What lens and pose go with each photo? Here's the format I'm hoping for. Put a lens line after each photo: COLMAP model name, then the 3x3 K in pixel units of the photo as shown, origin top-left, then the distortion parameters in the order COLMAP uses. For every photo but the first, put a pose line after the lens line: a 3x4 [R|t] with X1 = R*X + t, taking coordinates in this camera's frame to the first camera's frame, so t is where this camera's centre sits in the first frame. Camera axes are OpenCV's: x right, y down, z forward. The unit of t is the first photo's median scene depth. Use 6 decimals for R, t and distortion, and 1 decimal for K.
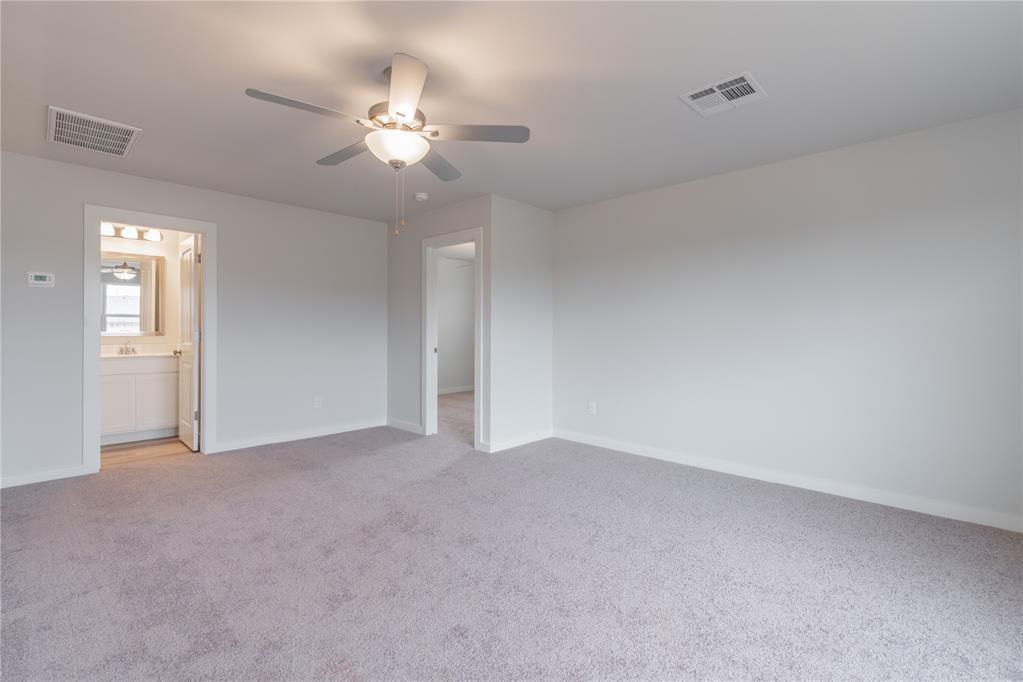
lens RADIAL K [[464.0, 0, 512.6], [0, 464.0, 335.1], [0, 0, 1]] dist [-0.002861, 0.000335]
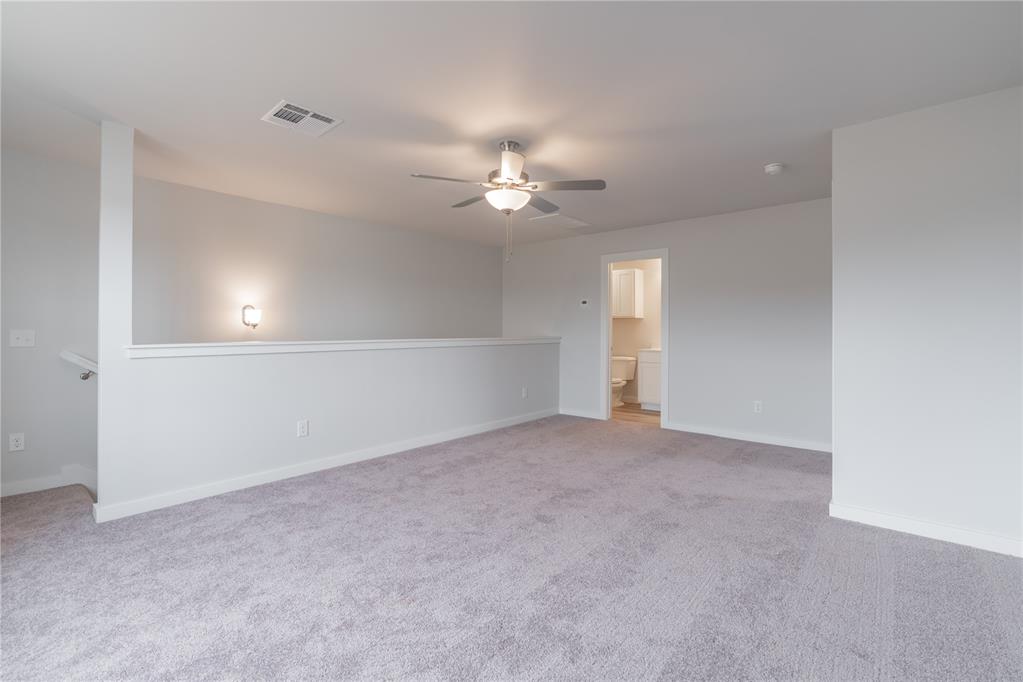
lens RADIAL K [[464.0, 0, 512.6], [0, 464.0, 334.9], [0, 0, 1]] dist [-0.002861, 0.000335]
pose [[0.049747, 0.008429, -0.998726, 0.686906], [-0.013328, 0.999881, 0.007775, -0.007656], [0.998673, 0.012924, 0.049853, 0.579682]]
